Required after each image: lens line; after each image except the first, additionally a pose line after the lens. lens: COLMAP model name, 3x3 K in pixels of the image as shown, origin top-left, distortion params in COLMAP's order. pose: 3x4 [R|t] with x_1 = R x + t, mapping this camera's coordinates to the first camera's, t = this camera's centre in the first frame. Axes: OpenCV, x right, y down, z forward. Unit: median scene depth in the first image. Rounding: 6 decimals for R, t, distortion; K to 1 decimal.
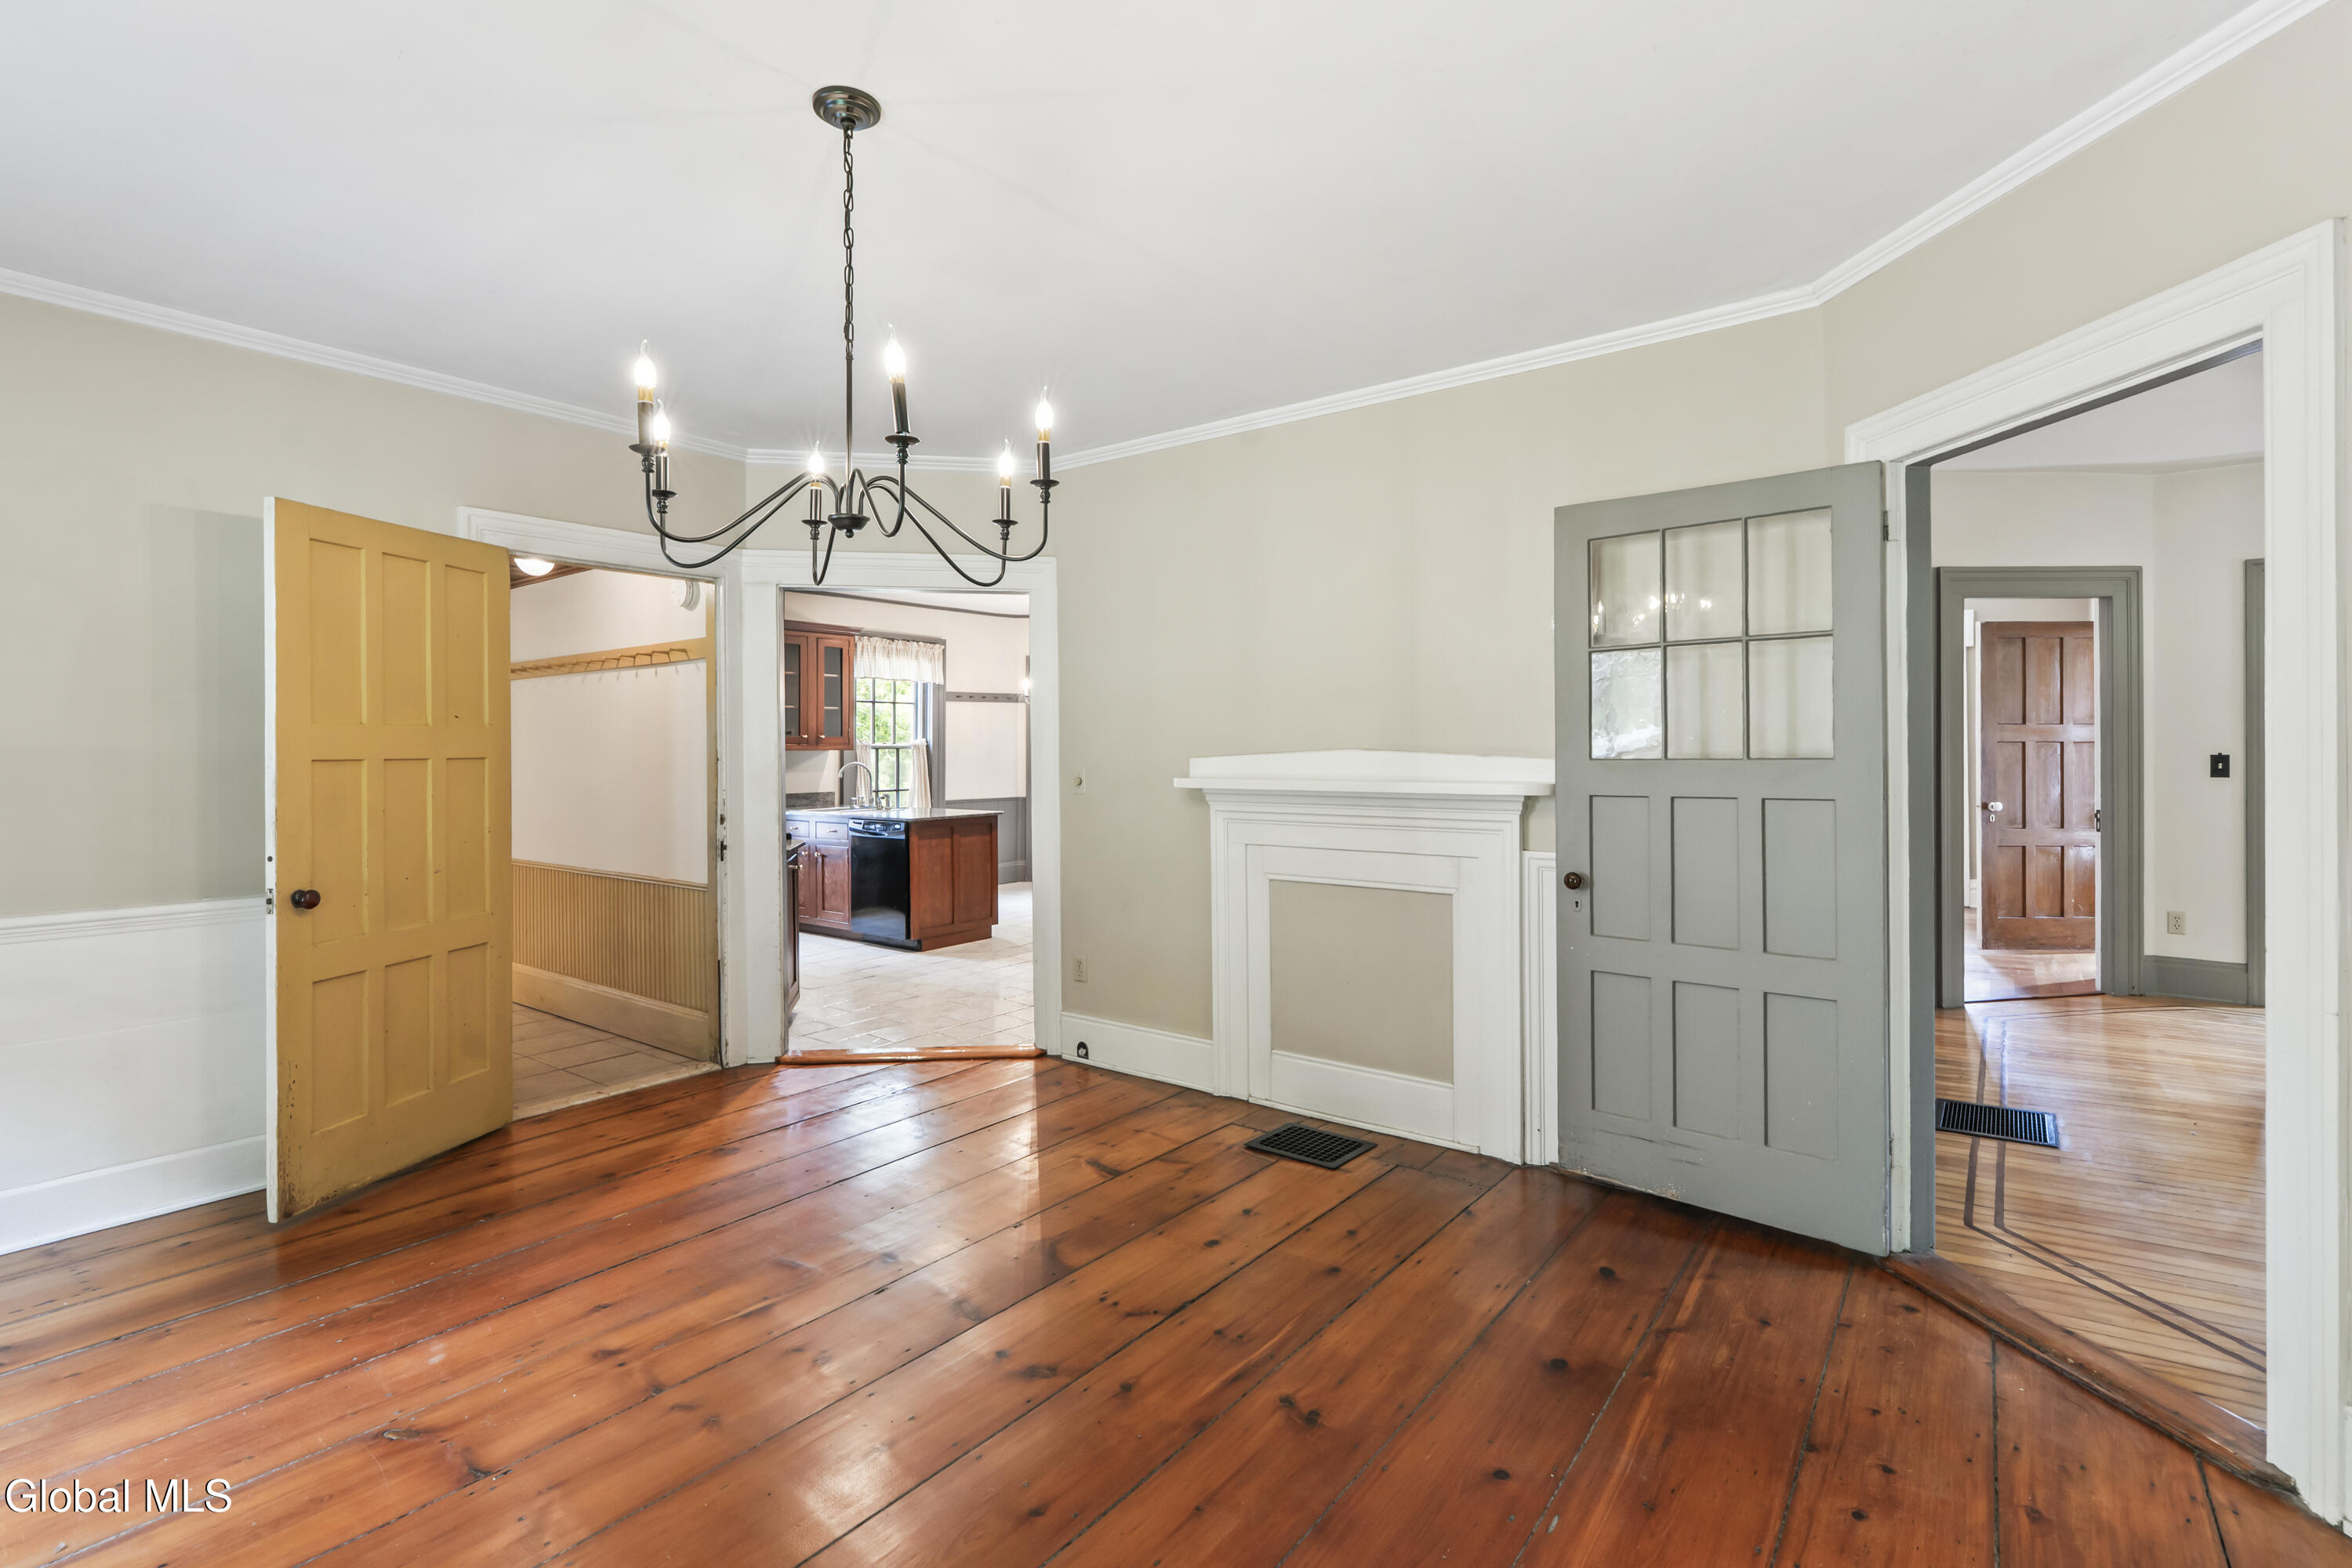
lens RADIAL K [[1082.4, 0, 1180.7], [0, 1082.4, 761.4], [0, 0, 1]] dist [-0.005160, 0.001052]
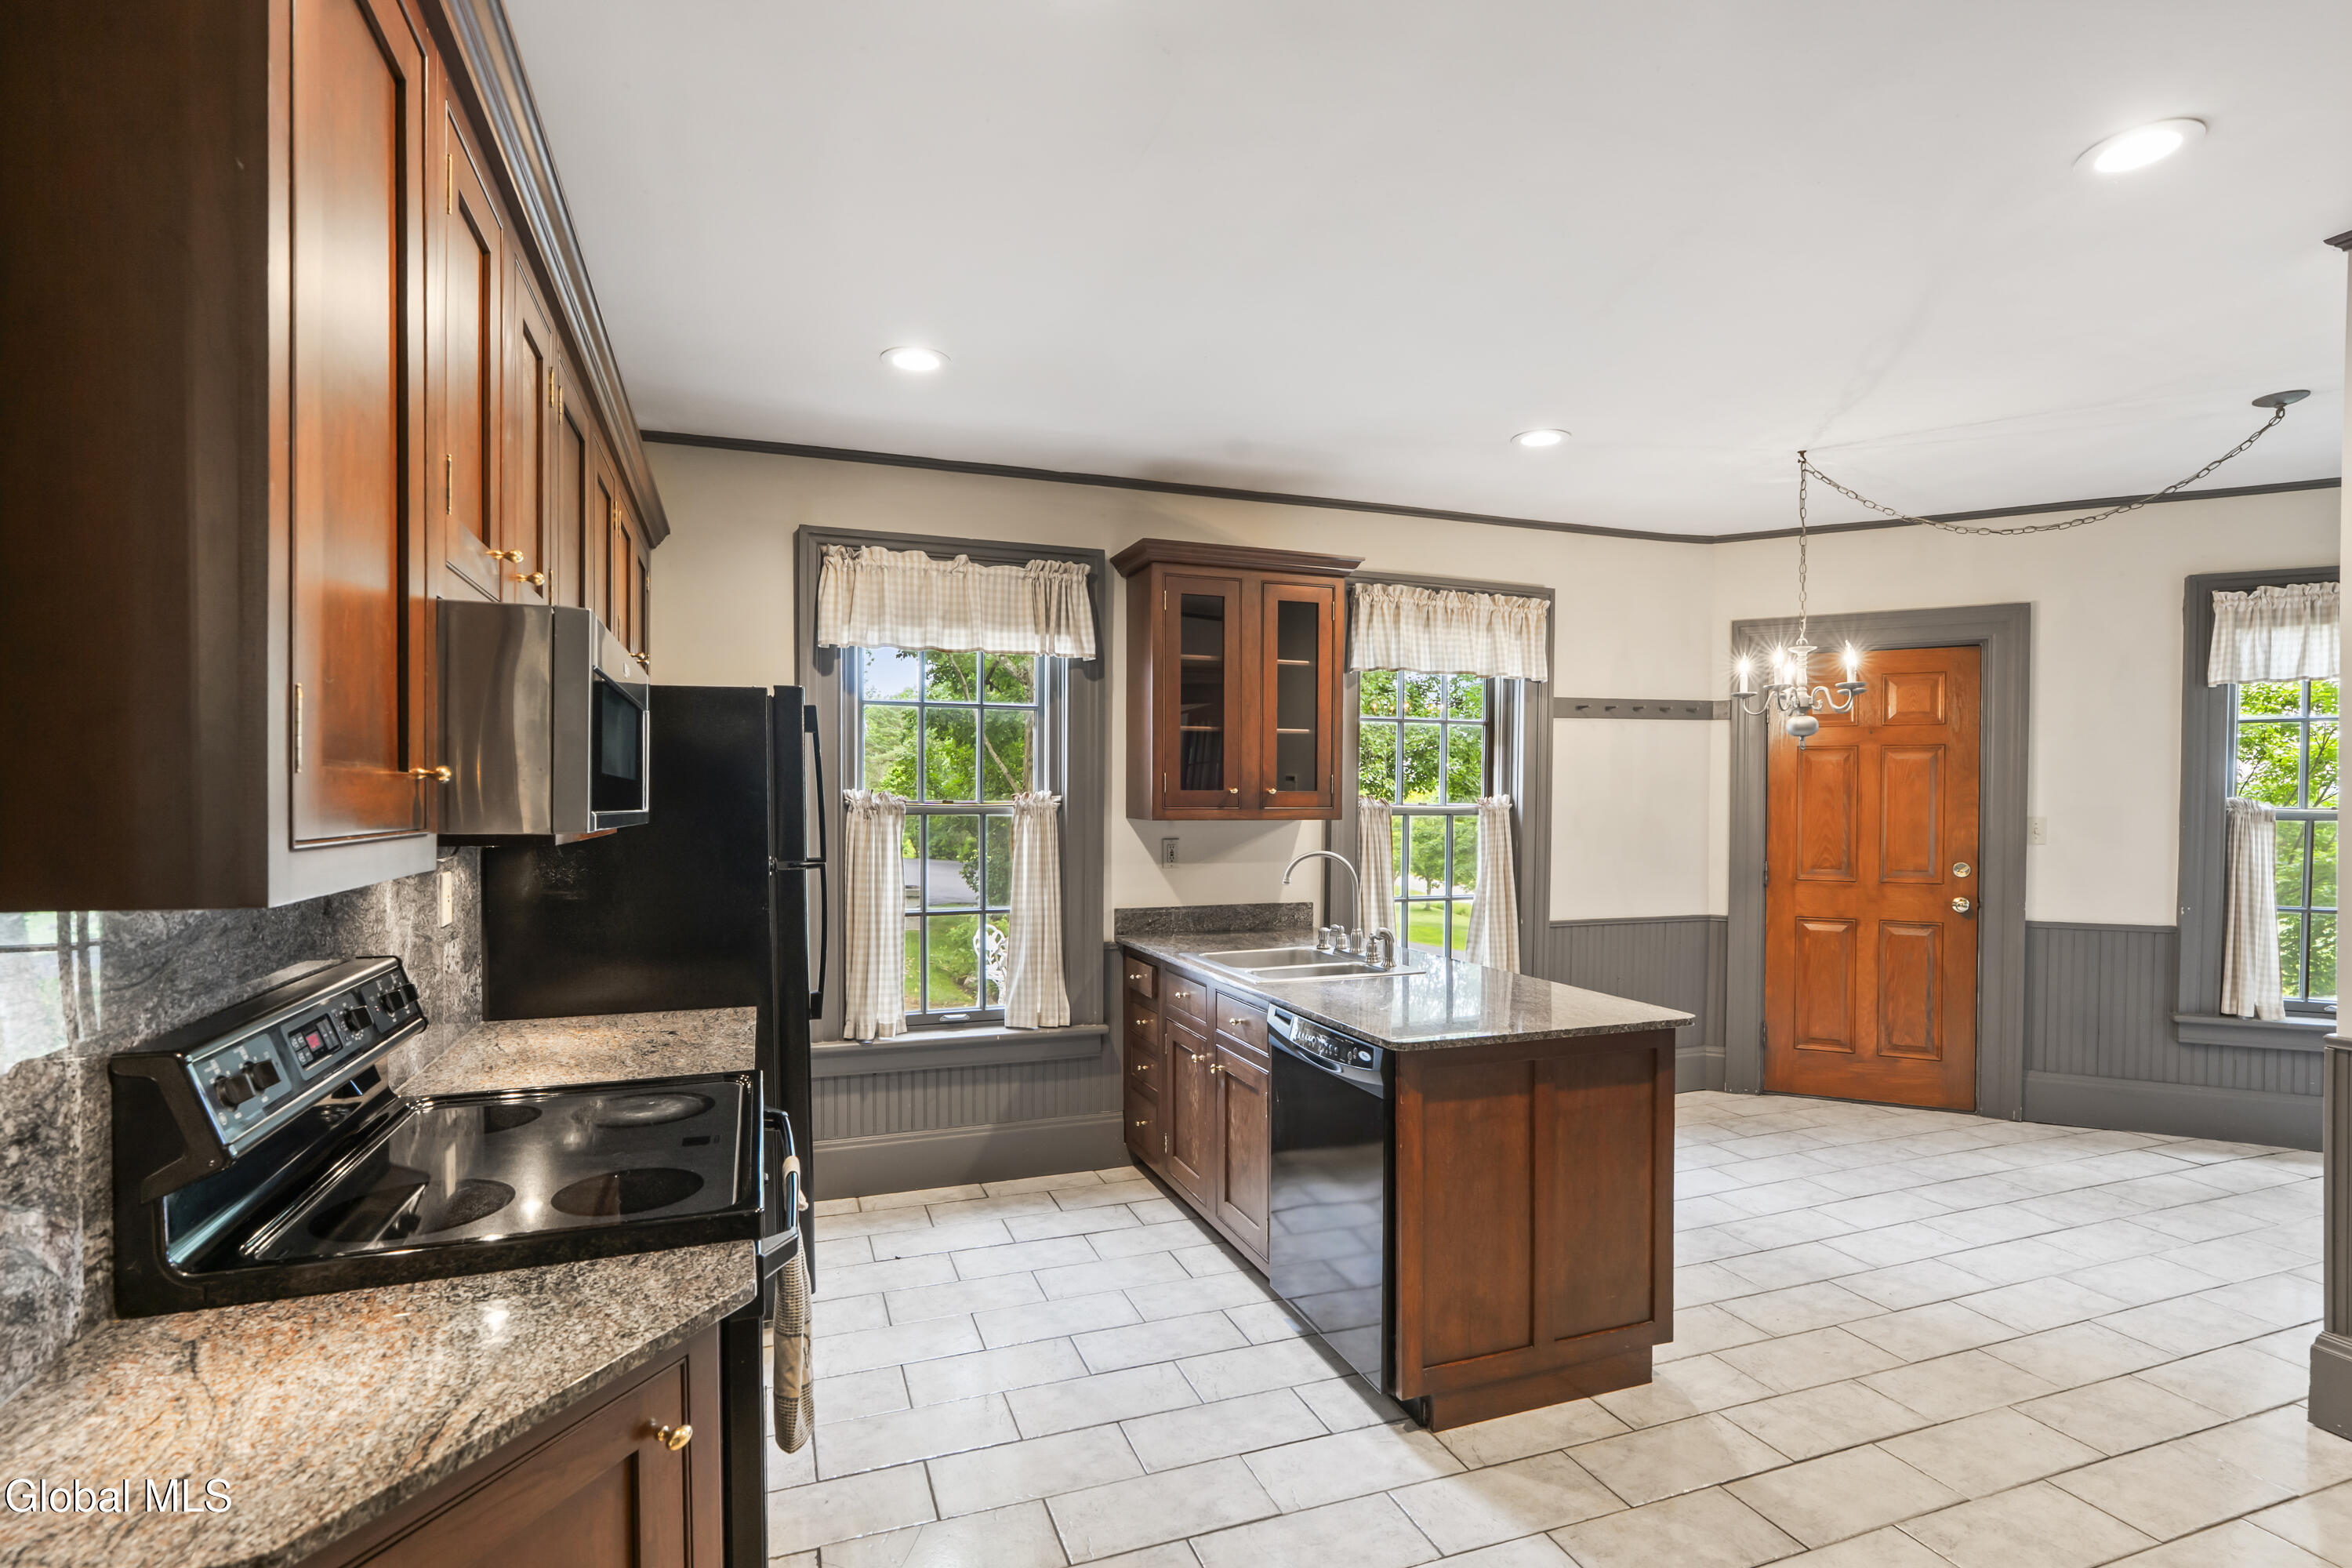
lens RADIAL K [[1140.1, 0, 1164.9], [0, 1140.1, 800.4], [0, 0, 1]] dist [0.002234, 0.000115]
pose [[0.840755, 0.008796, -0.541345, -0.203715], [-0.013895, 0.999889, -0.005334, -0.031440], [0.541238, 0.012006, 0.840784, 1.125296]]
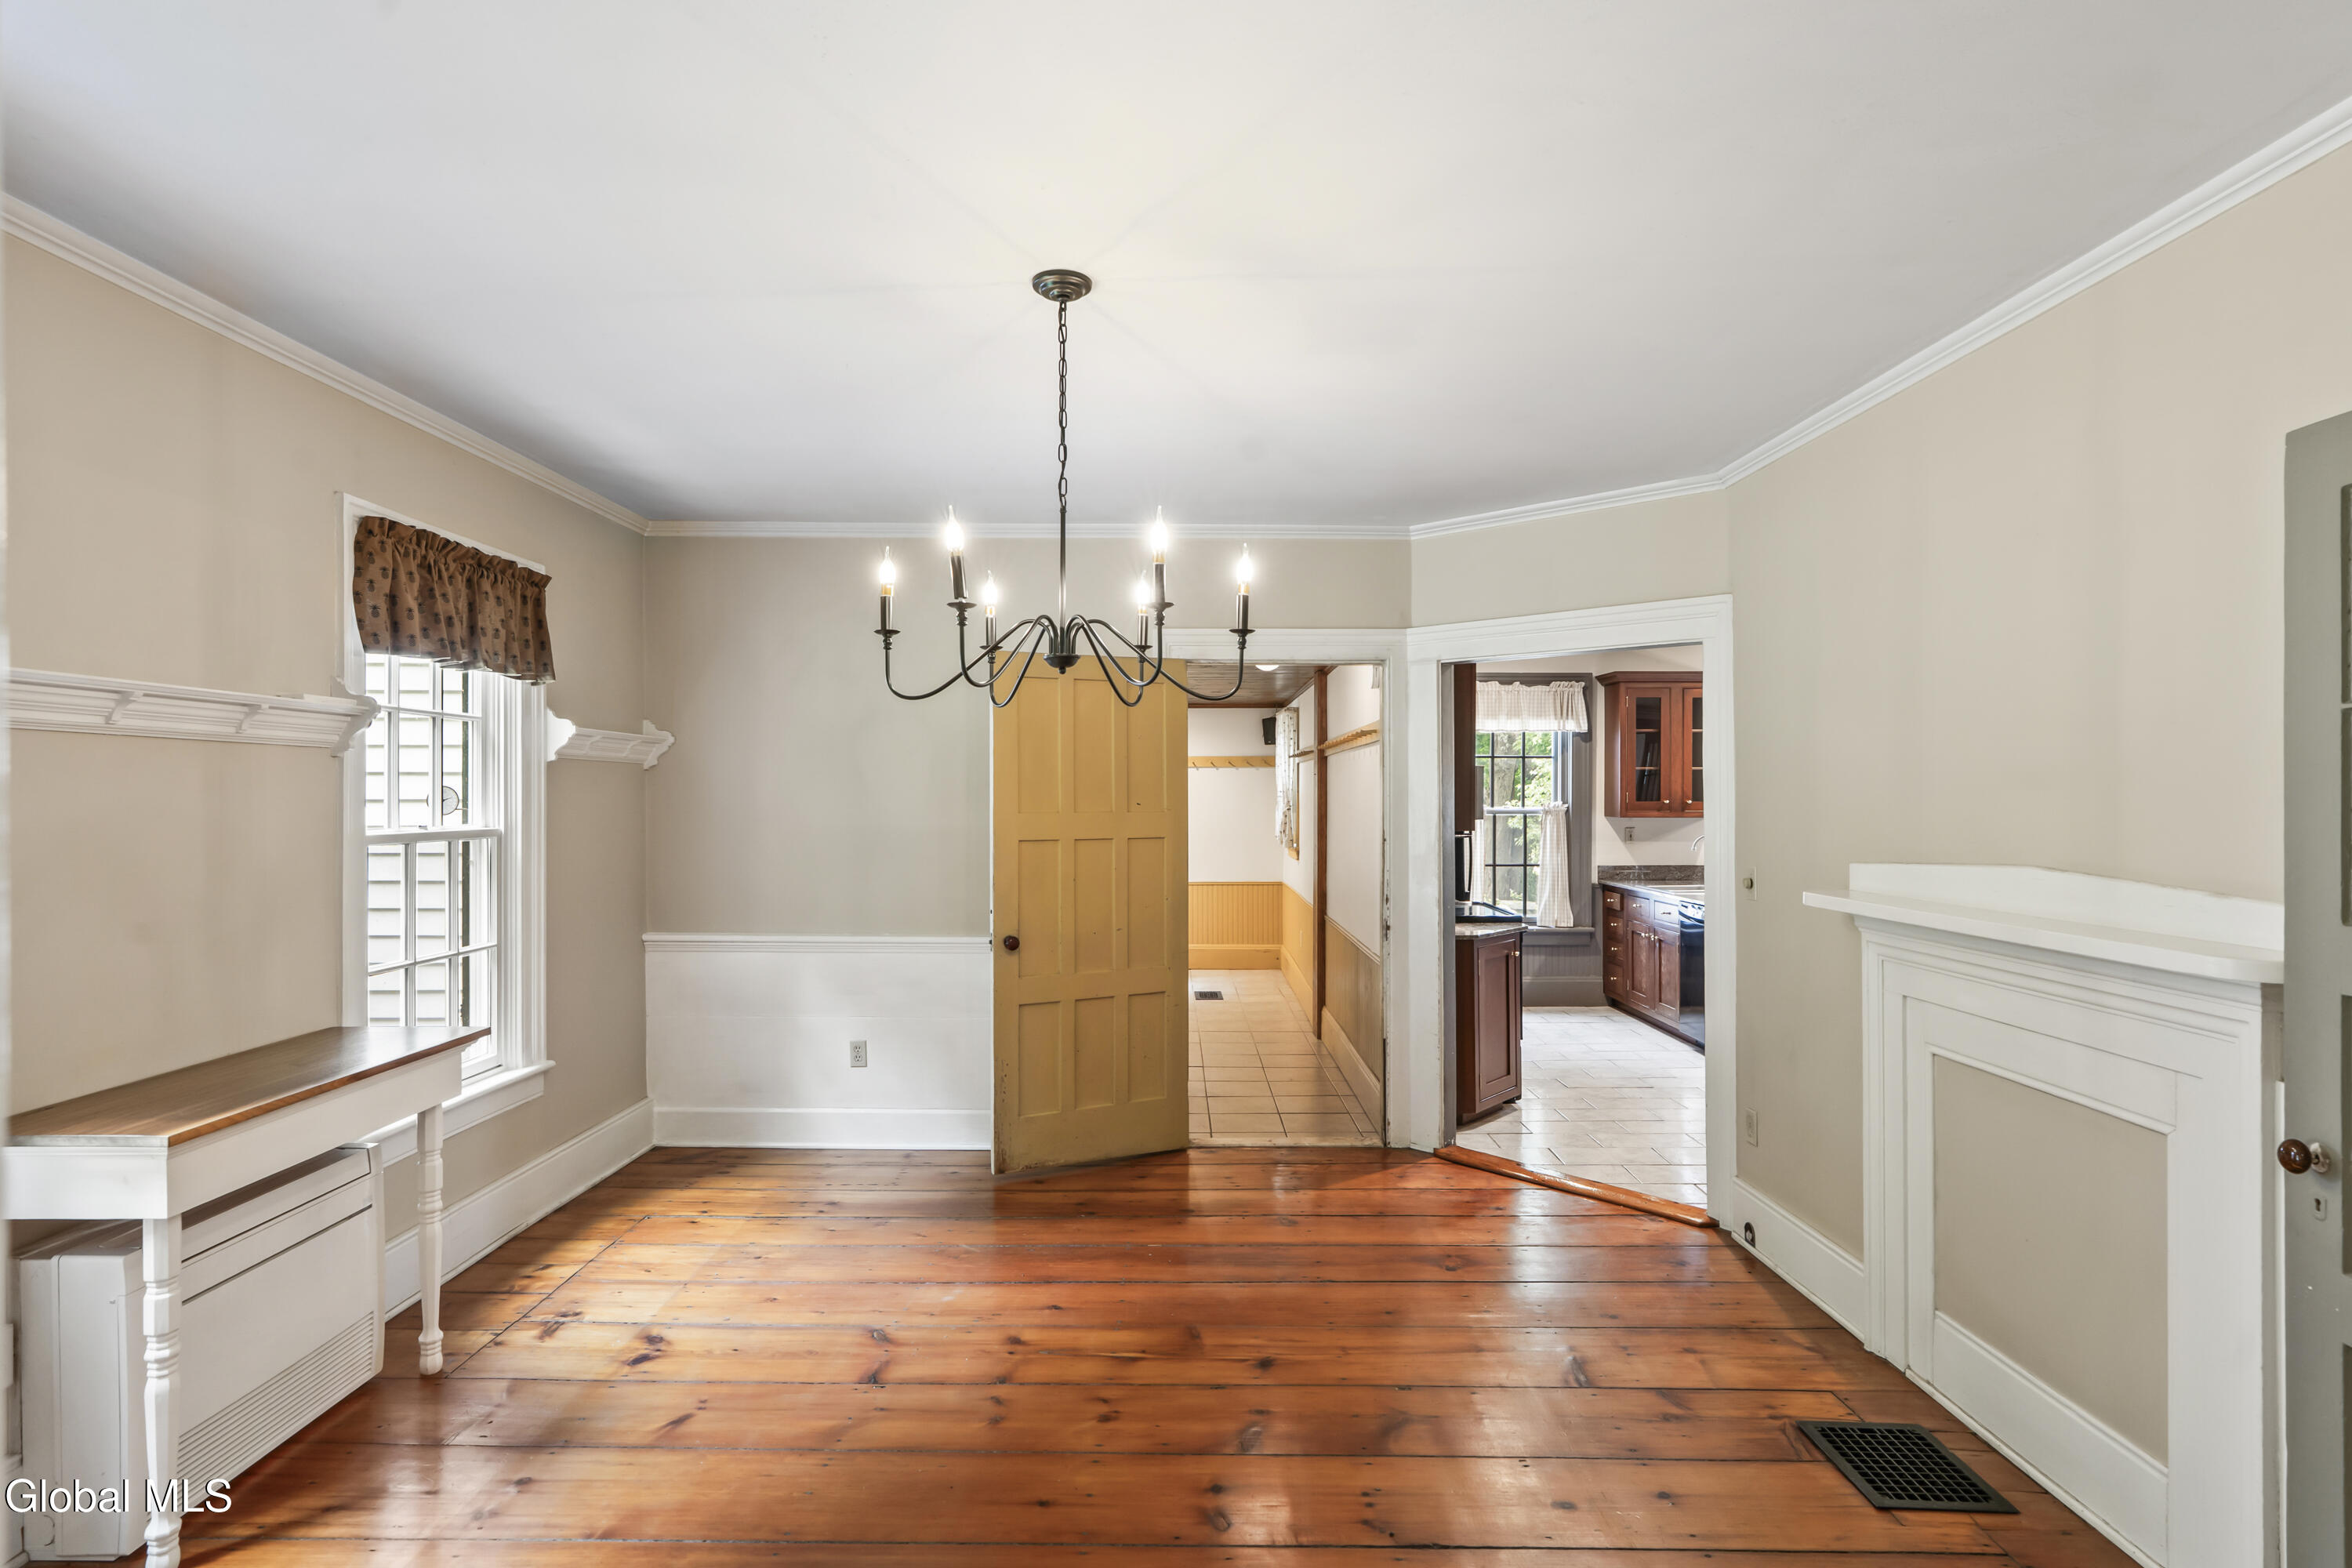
lens RADIAL K [[1210.7, 0, 1181.0], [0, 1210.7, 803.4], [0, 0, 1]] dist [-0.001669, 0.000259]
pose [[0.606167, 0.010648, -0.795266, 0.391392], [-0.011974, 0.999919, 0.004262, -0.042278], [0.795247, 0.006939, 0.606245, 0.178919]]
